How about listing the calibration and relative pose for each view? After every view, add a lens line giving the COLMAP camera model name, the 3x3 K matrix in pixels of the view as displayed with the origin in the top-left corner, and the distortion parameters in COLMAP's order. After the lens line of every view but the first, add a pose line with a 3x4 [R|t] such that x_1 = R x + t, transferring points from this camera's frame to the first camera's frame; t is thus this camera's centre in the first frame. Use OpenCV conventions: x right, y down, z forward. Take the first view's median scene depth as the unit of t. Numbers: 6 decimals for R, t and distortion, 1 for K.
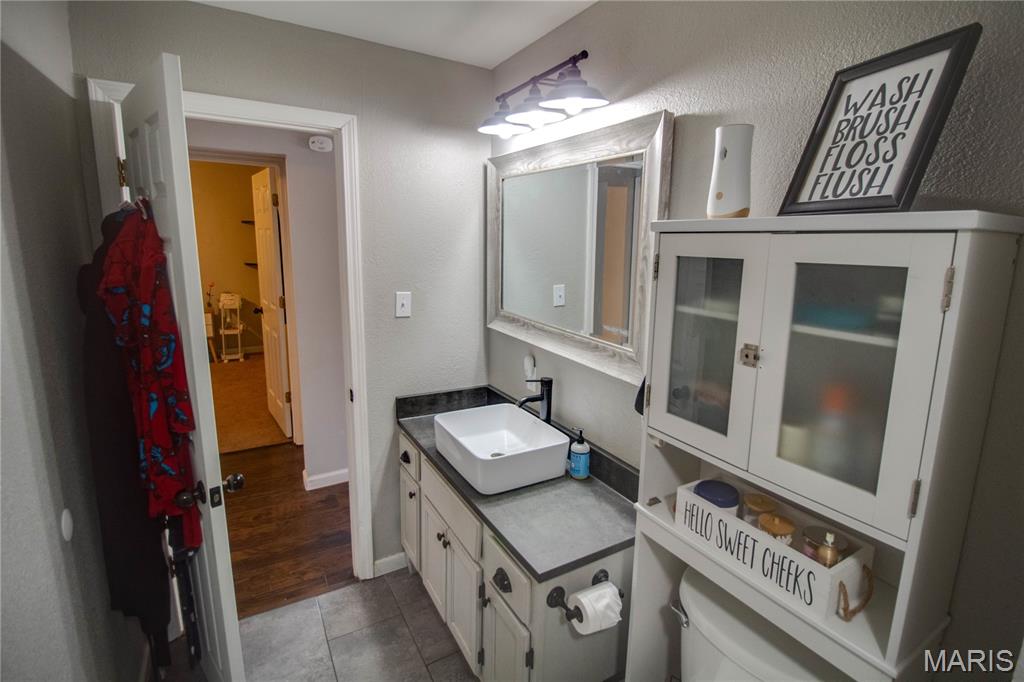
lens RADIAL K [[494.7, 0, 524.5], [0, 494.7, 326.1], [0, 0, 1]] dist [0.000181, -0.013603]
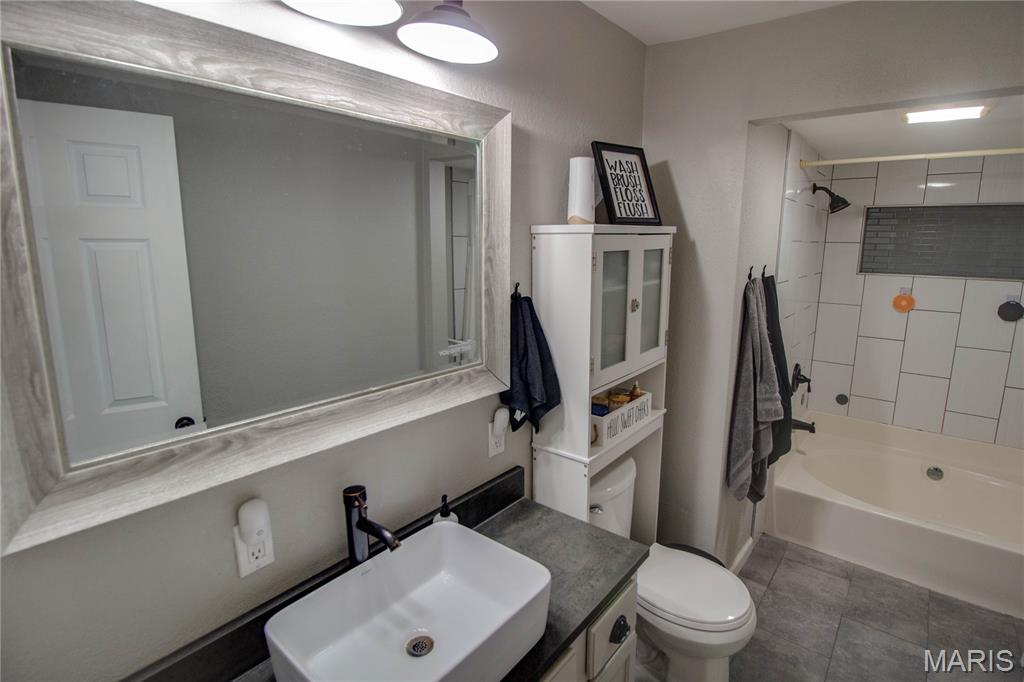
lens RADIAL K [[494.7, 0, 524.5], [0, 494.7, 326.1], [0, 0, 1]] dist [0.000181, -0.013603]
pose [[-0.345753, -0.182465, 0.920414, -0.880285], [0.156780, 0.955888, 0.248392, -0.315055], [-0.925135, 0.230185, -0.301894, 1.650633]]
